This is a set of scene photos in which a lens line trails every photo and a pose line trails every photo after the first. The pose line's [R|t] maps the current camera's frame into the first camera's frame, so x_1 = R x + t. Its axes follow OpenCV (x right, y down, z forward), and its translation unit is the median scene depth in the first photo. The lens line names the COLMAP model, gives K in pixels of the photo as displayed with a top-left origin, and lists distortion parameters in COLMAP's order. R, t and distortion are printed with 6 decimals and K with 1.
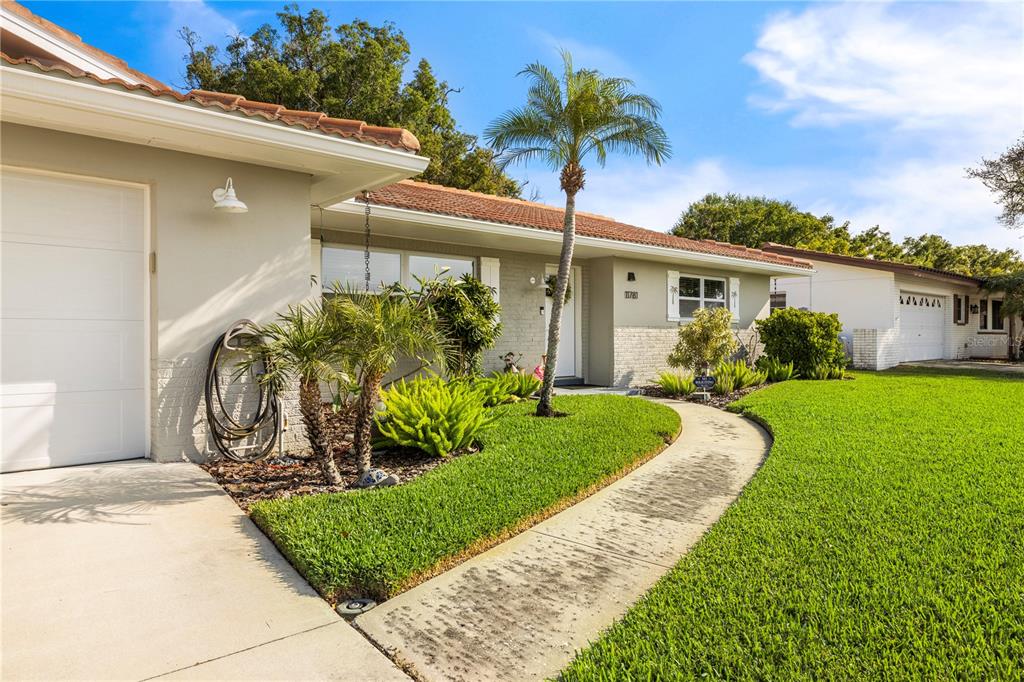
lens RADIAL K [[635.8, 0, 511.0], [0, 635.8, 339.8], [0, 0, 1]] dist [-0.003283, -0.001819]
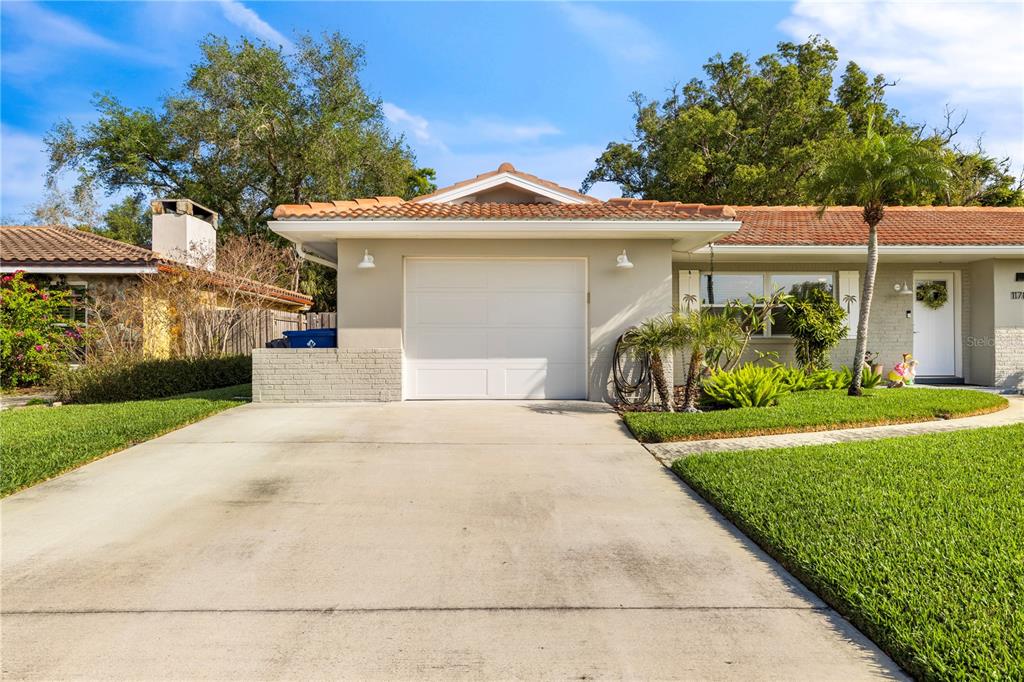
lens RADIAL K [[635.8, 0, 511.0], [0, 635.8, 339.8], [0, 0, 1]] dist [-0.003283, -0.001819]
pose [[0.776047, -0.007113, -0.630636, 0.267765], [-0.001528, 0.999912, -0.013159, 0.017921], [0.630674, 0.011176, 0.775968, -0.367952]]
